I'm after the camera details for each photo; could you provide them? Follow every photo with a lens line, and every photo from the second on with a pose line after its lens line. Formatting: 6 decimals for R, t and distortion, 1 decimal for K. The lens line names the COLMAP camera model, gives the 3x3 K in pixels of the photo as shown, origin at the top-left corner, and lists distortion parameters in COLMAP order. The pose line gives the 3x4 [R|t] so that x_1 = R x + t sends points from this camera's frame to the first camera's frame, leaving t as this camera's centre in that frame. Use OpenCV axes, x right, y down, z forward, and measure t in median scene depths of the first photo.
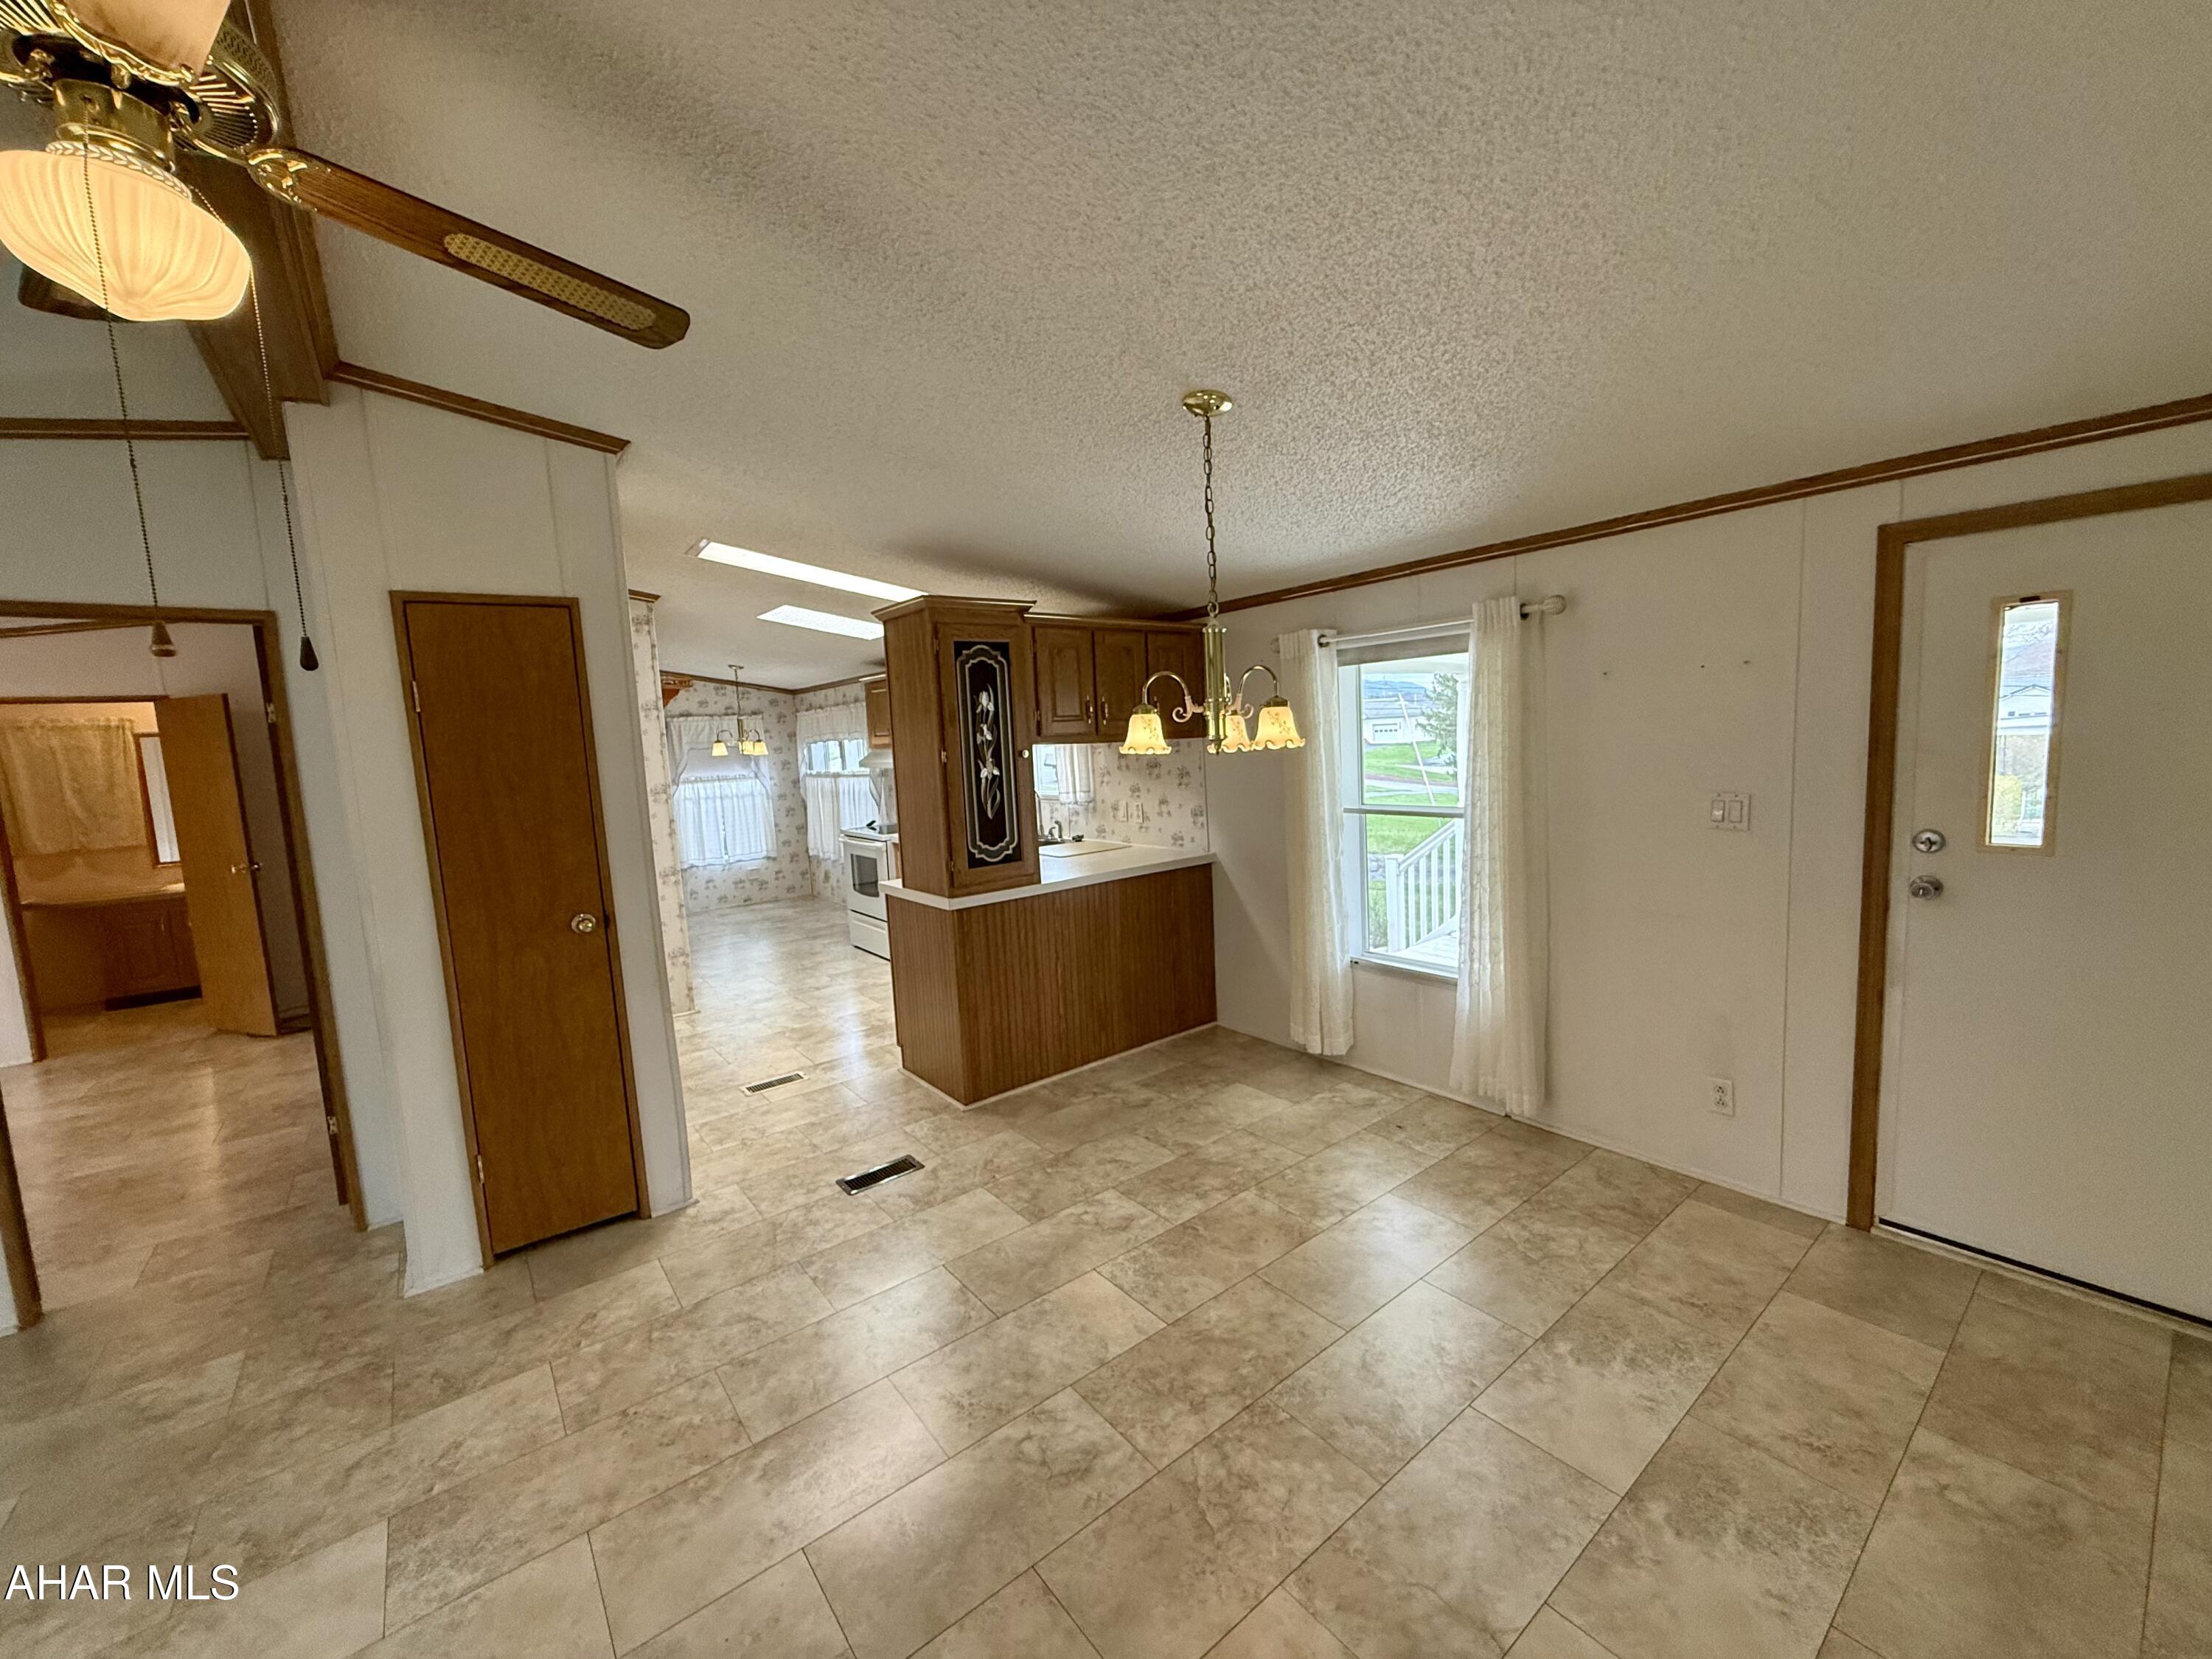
lens RADIAL K [[878.0, 0, 1100.4], [0, 878.0, 828.8], [0, 0, 1]] dist [-0.001729, 0.000532]
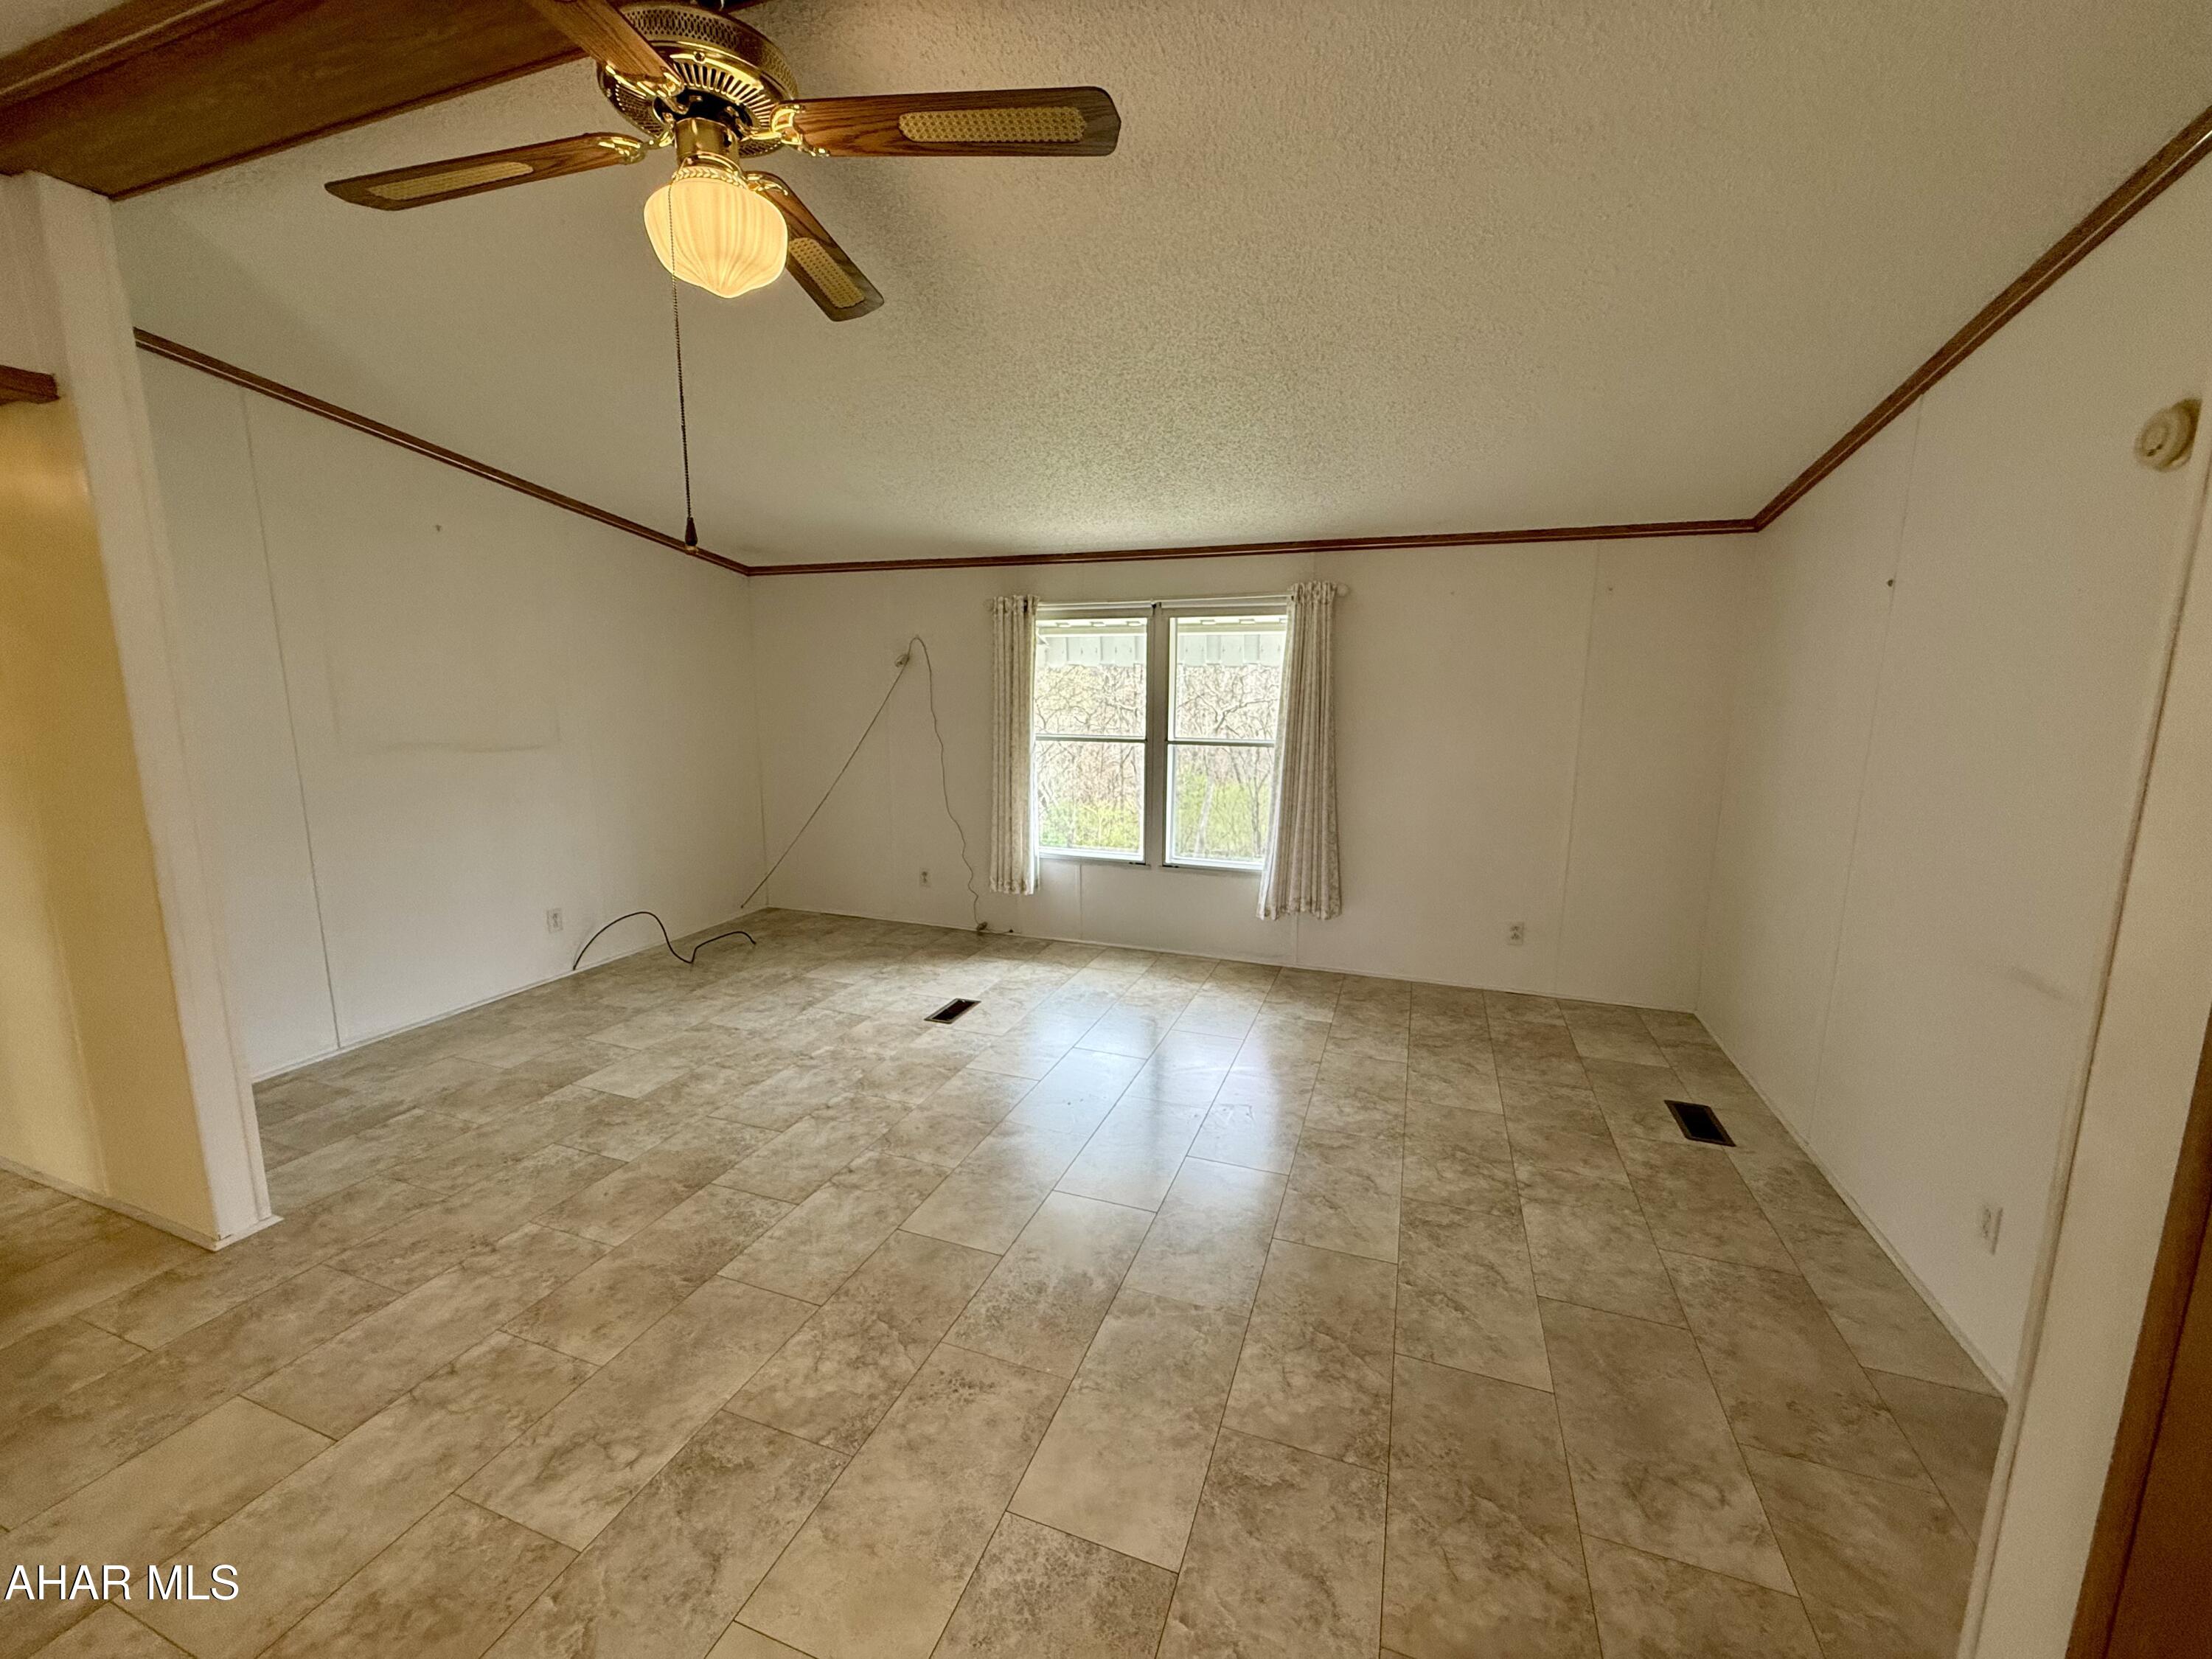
lens RADIAL K [[878.0, 0, 1102.1], [0, 878.0, 828.6], [0, 0, 1]] dist [-0.001729, 0.000532]
pose [[-0.847434, 0.130955, -0.514496, -0.287340], [-0.022419, 0.959409, 0.281125, -0.065196], [0.530427, 0.249770, -0.810100, 0.972802]]
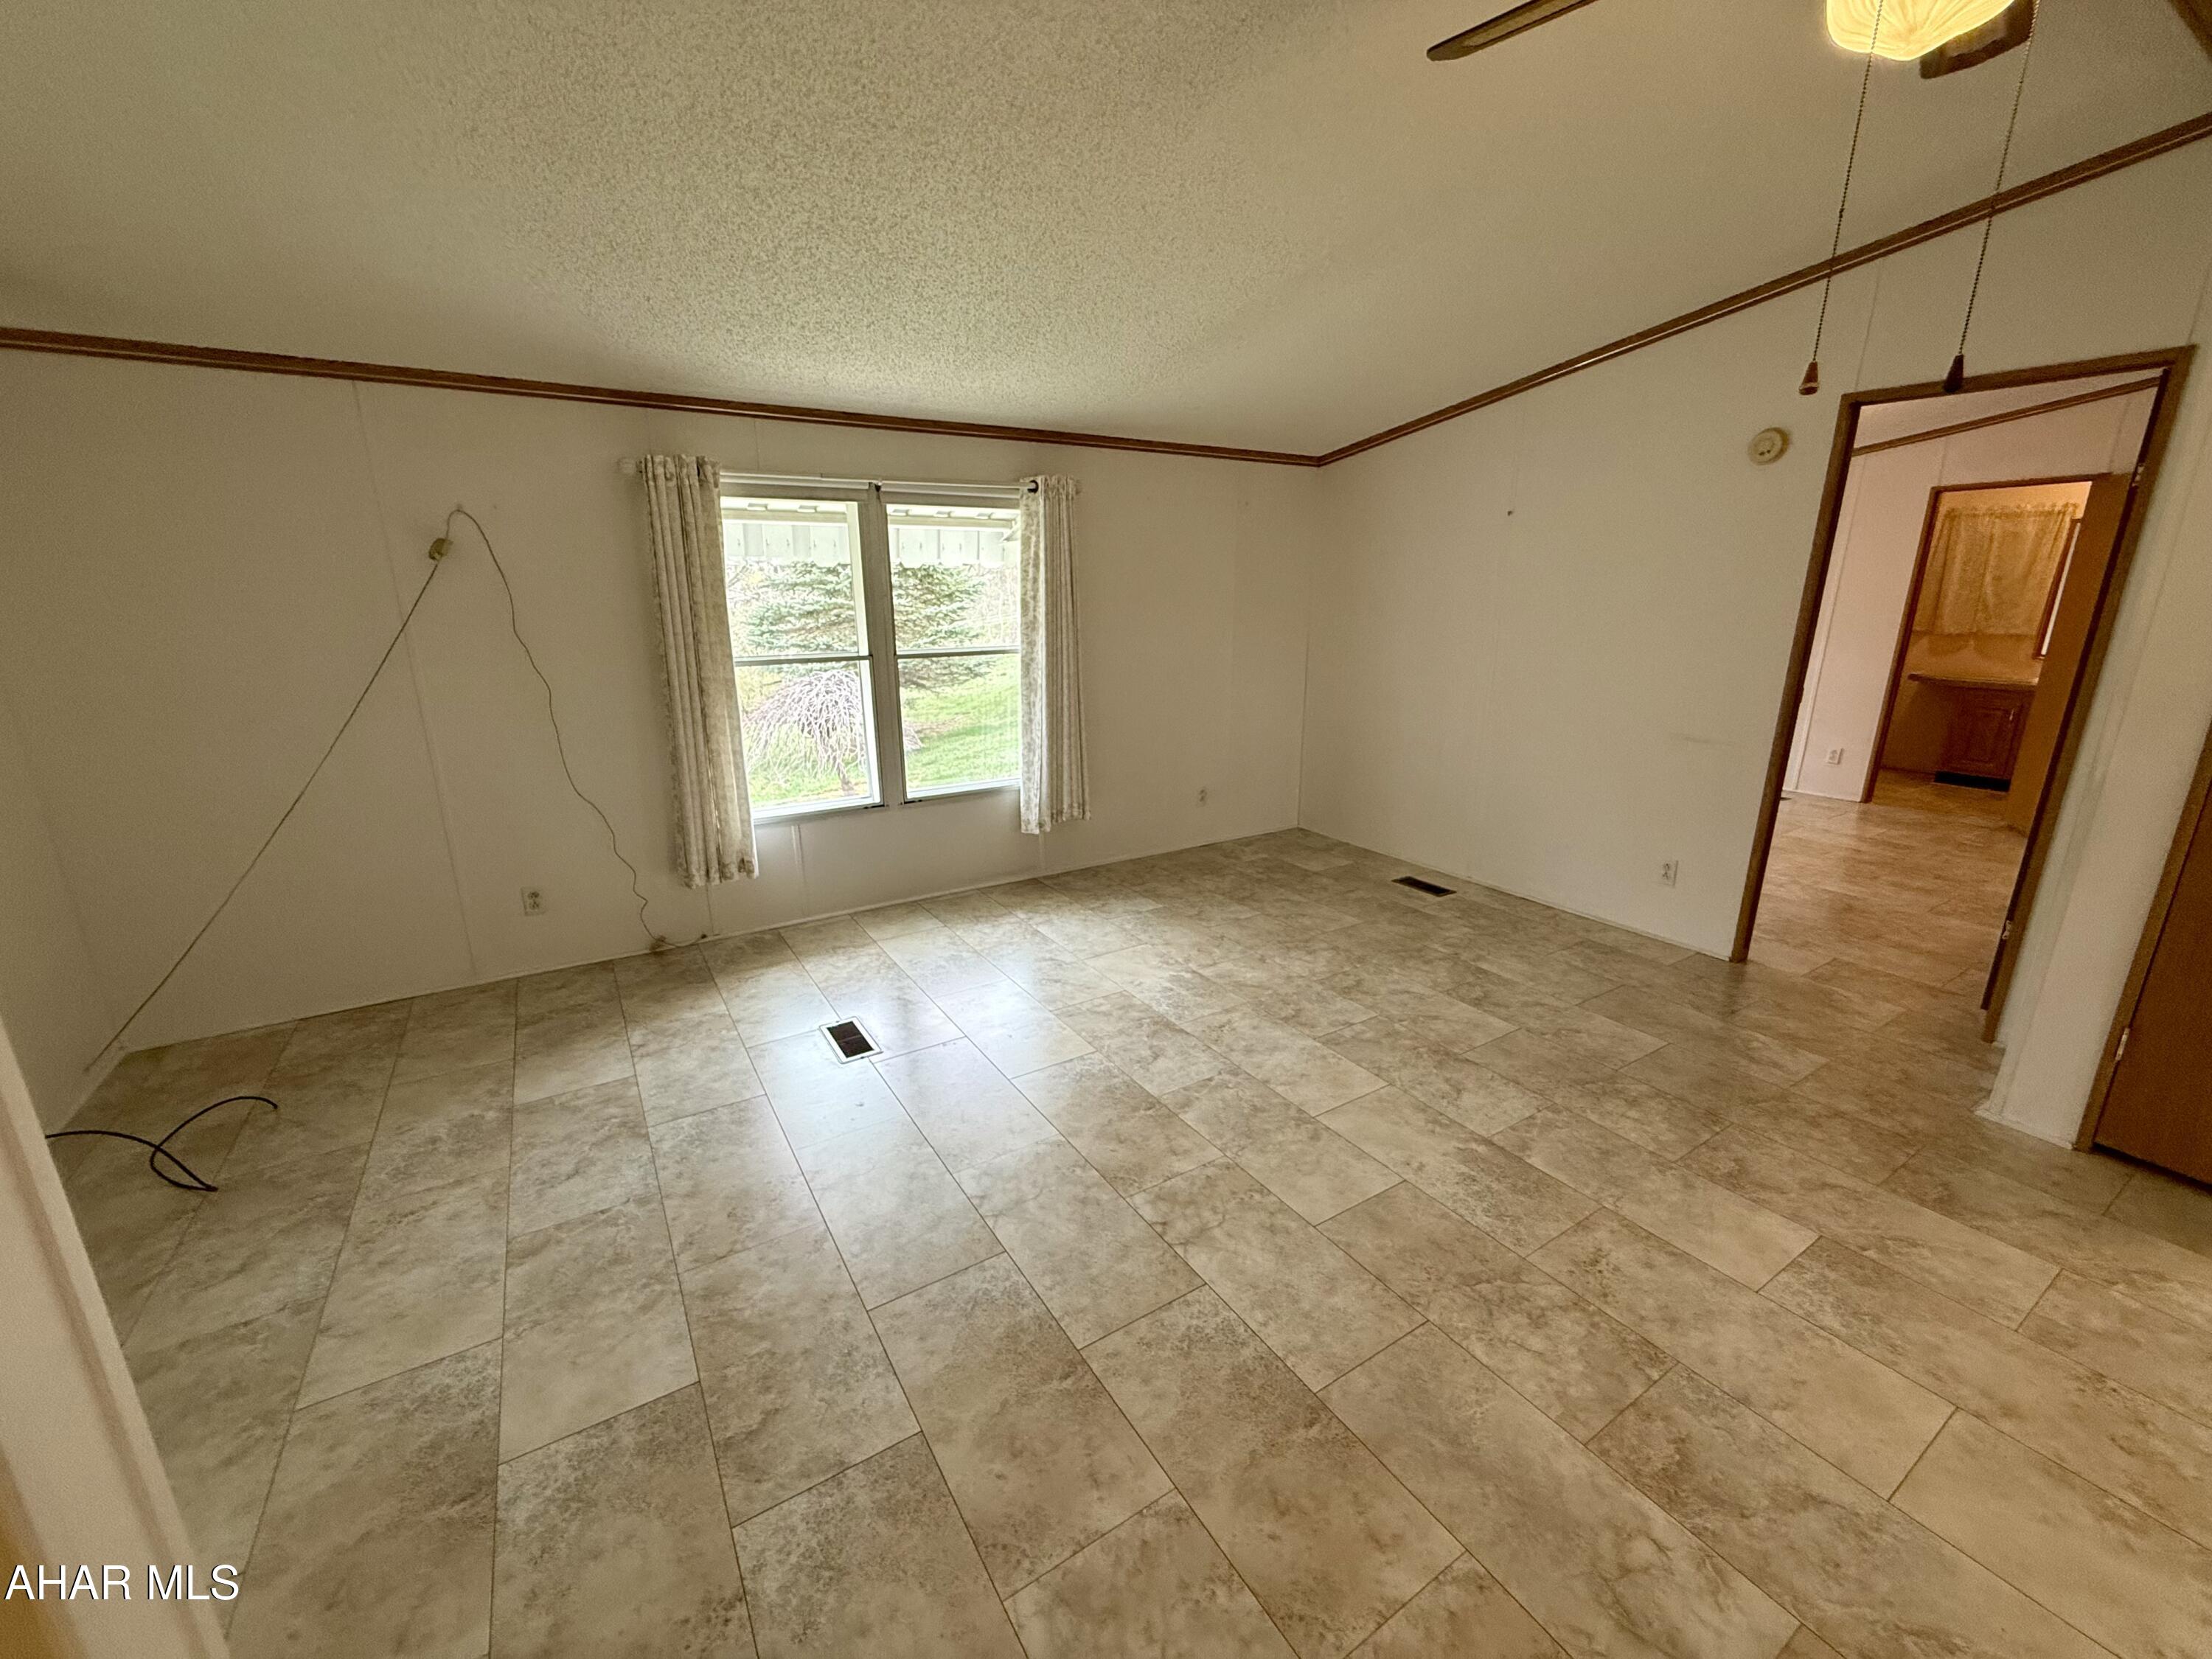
lens RADIAL K [[878.0, 0, 1098.9], [0, 878.0, 827.6], [0, 0, 1]] dist [-0.001729, 0.000532]
pose [[-0.106697, 0.308303, -0.945286, 0.116870], [-0.097755, 0.942854, 0.318544, 0.024834], [0.989474, 0.126394, -0.070462, 0.073748]]
